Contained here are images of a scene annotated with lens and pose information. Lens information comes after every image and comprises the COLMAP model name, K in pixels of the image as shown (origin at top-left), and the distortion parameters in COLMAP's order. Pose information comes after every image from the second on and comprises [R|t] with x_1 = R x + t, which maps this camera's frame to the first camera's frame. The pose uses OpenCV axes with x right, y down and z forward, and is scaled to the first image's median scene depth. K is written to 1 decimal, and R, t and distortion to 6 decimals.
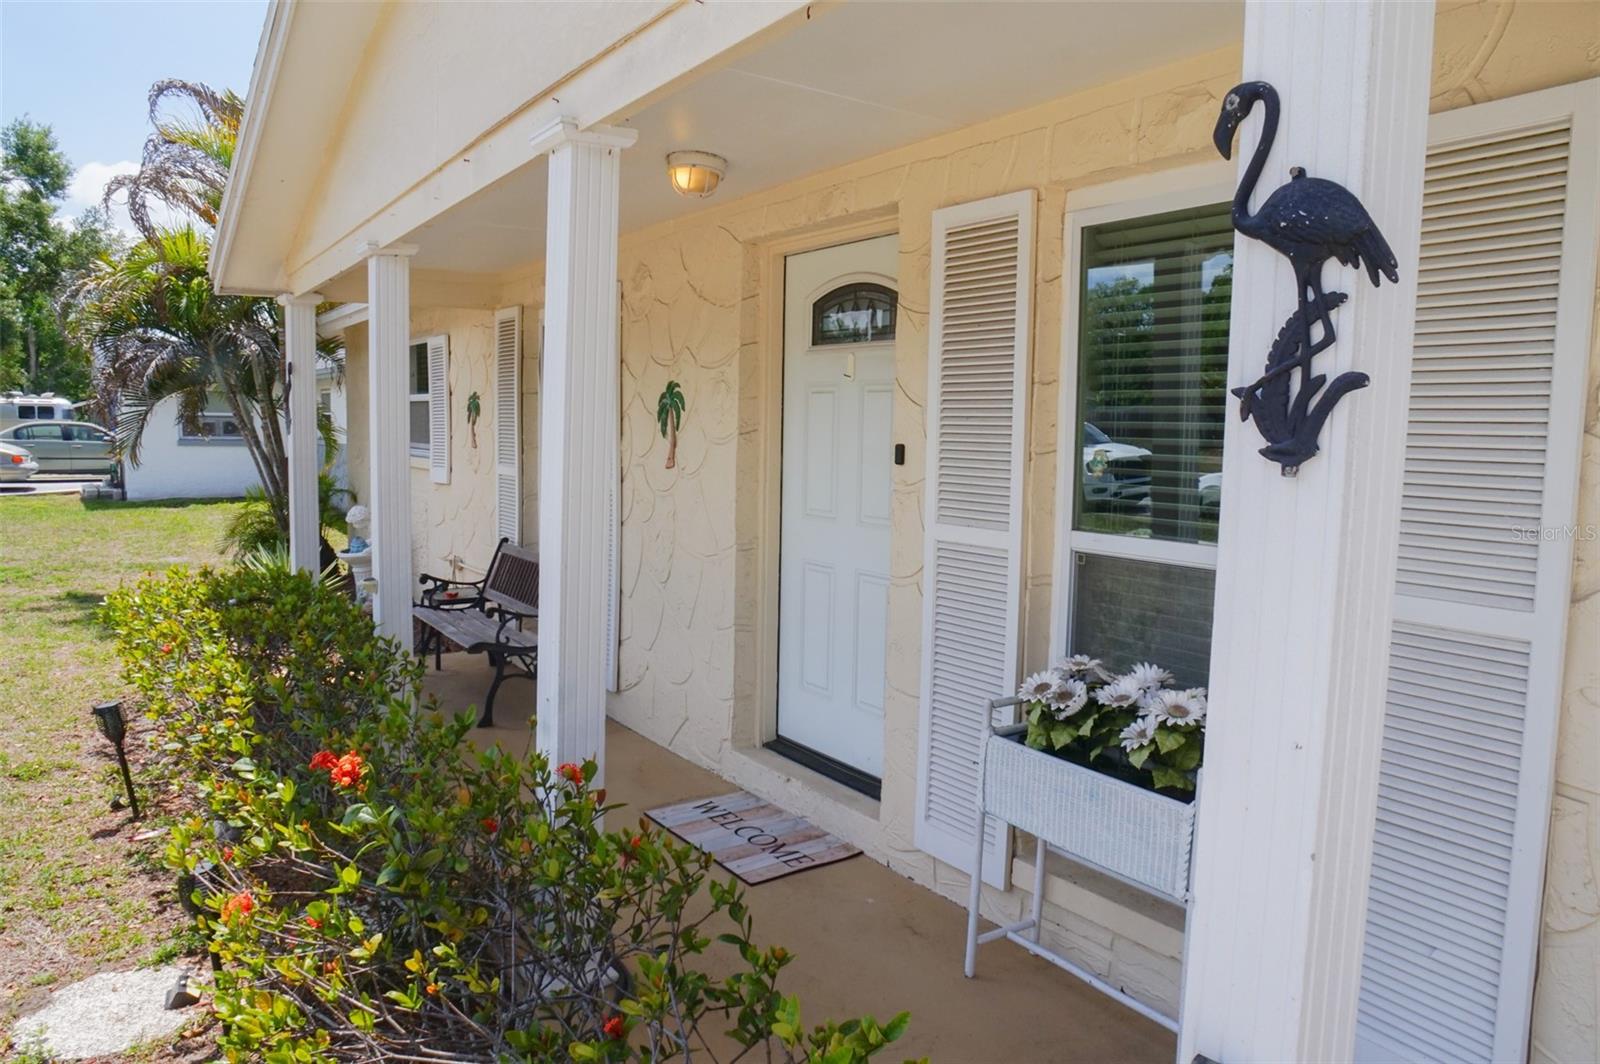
lens RADIAL K [[1075.0, 0, 813.9], [0, 1075.0, 515.7], [0, 0, 1]] dist [-0.034257, 0.000843]
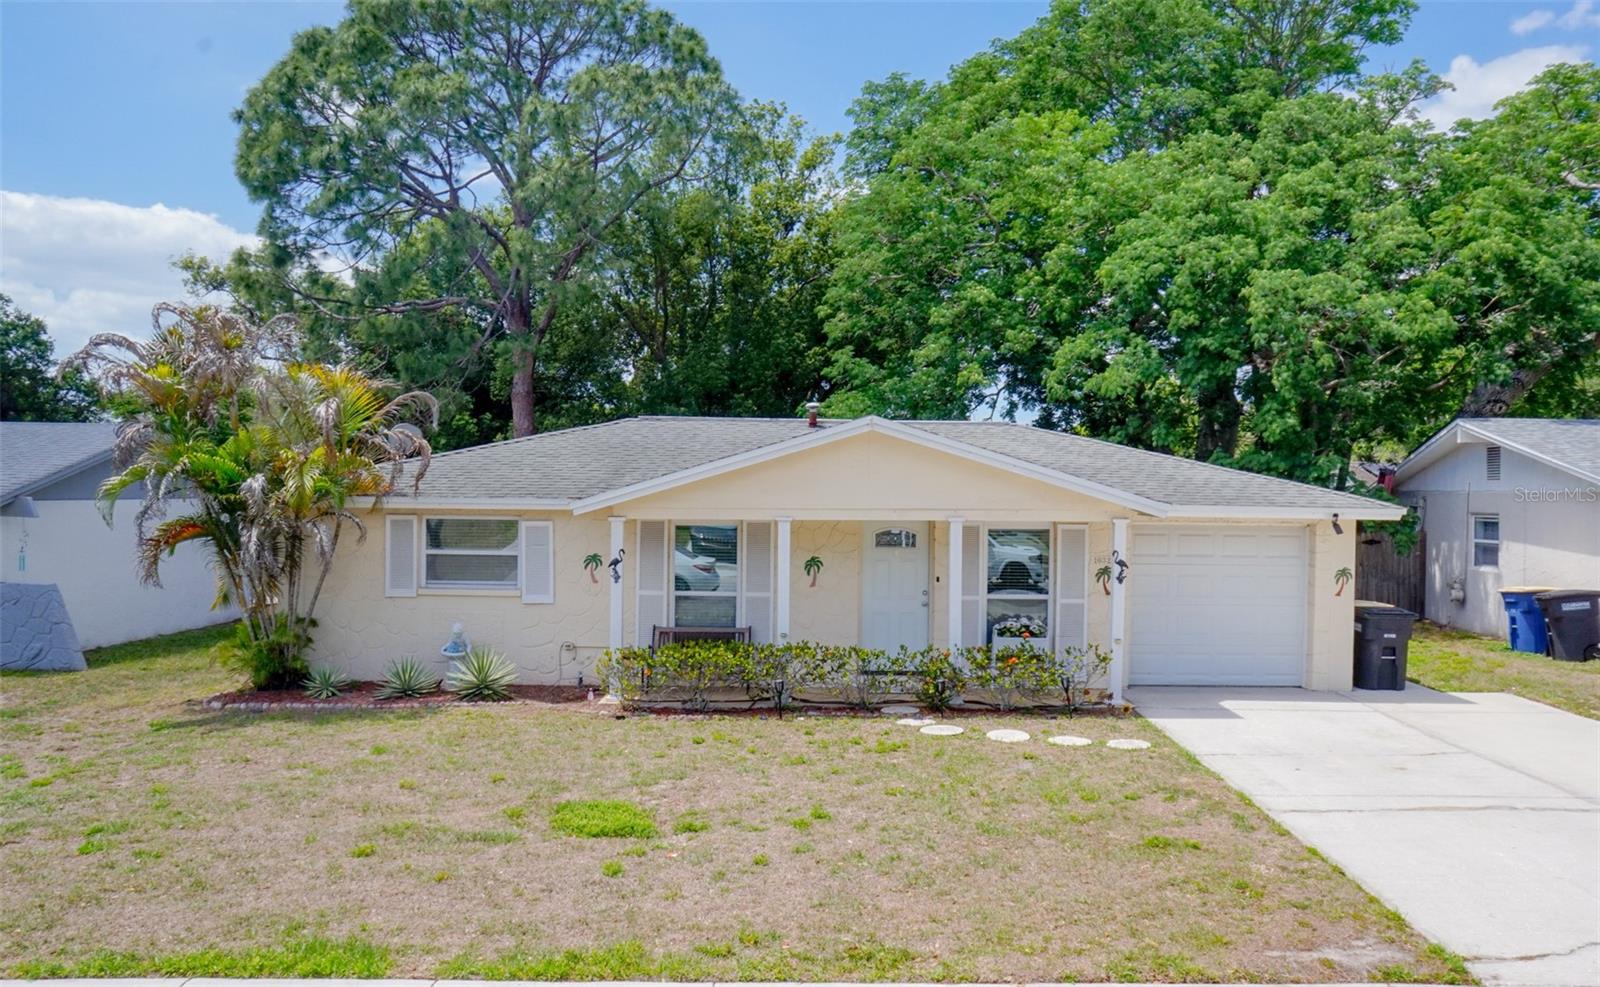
lens RADIAL K [[1374.9, 0, 870.6], [0, 1374.9, 493.6], [0, 0, 1]] dist [-0.015004, -0.121985]
pose [[0.536841, -0.015744, 0.843537, -4.963569], [0.064415, 0.997672, -0.022374, -0.316127], [-0.841221, 0.066348, 0.536605, -1.753069]]
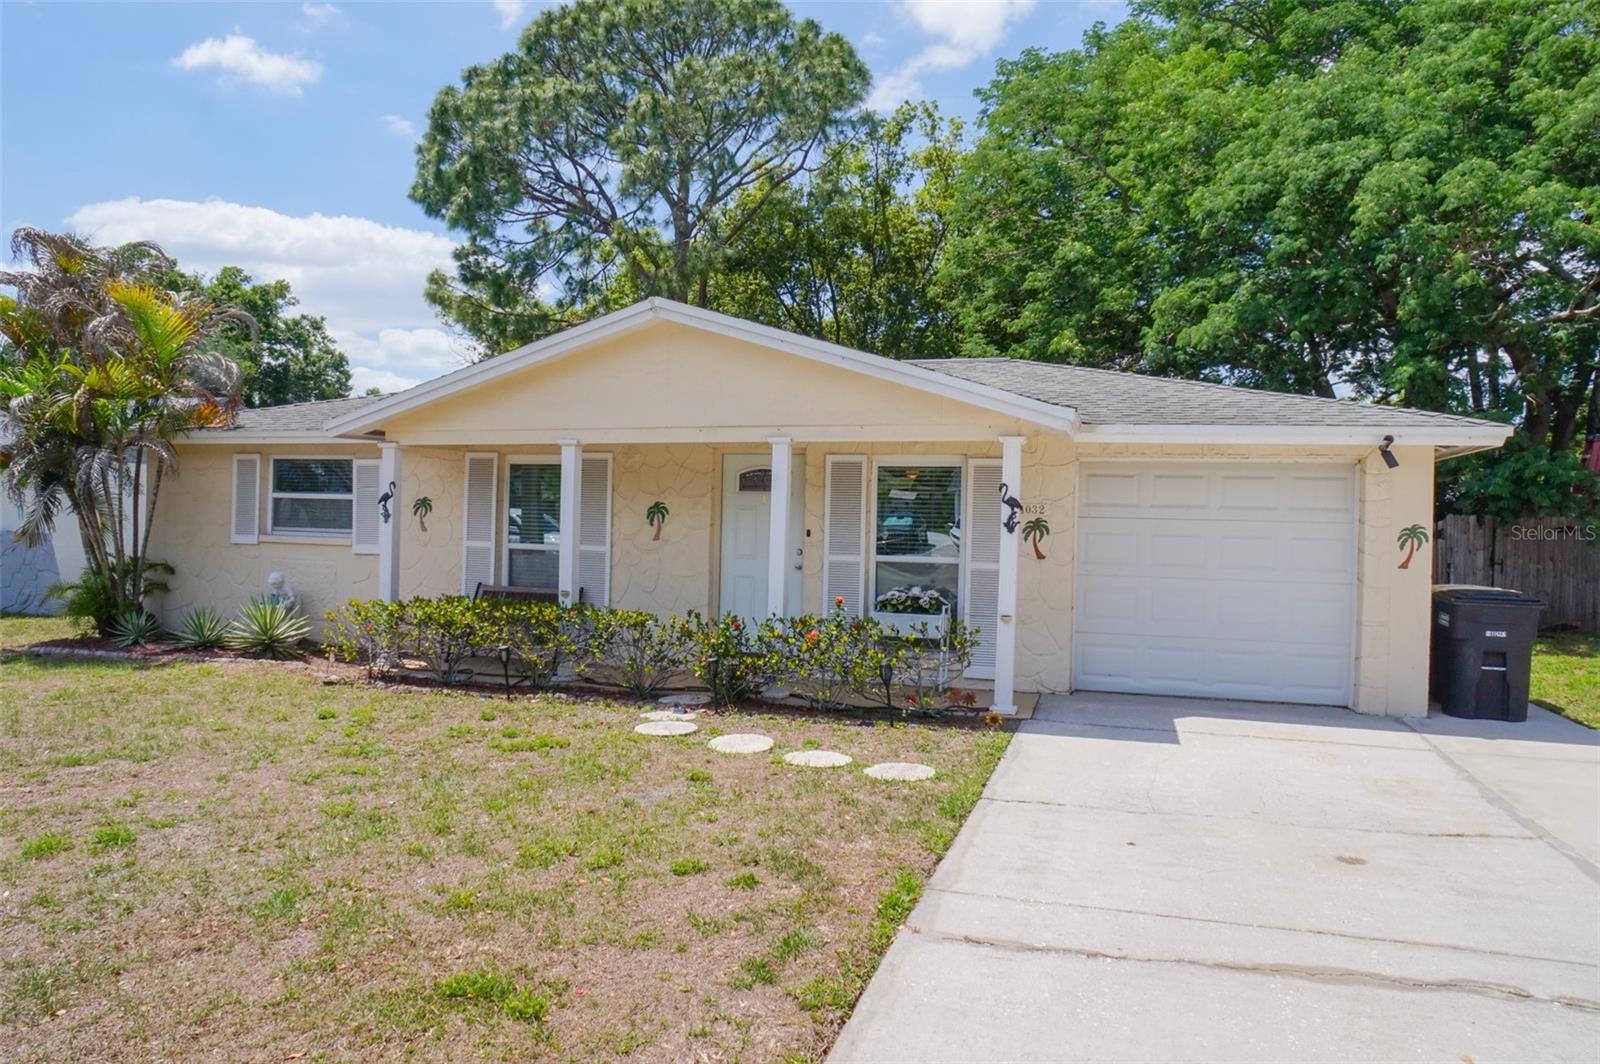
lens RADIAL K [[1137.0, 0, 823.9], [0, 1137.0, 510.6], [0, 0, 1]] dist [-0.059804, 0.005570]
pose [[0.784913, 0.010176, 0.619523, -2.105874], [0.039867, 0.996964, -0.066886, 0.106349], [-0.618322, 0.077198, 0.782124, -1.702724]]
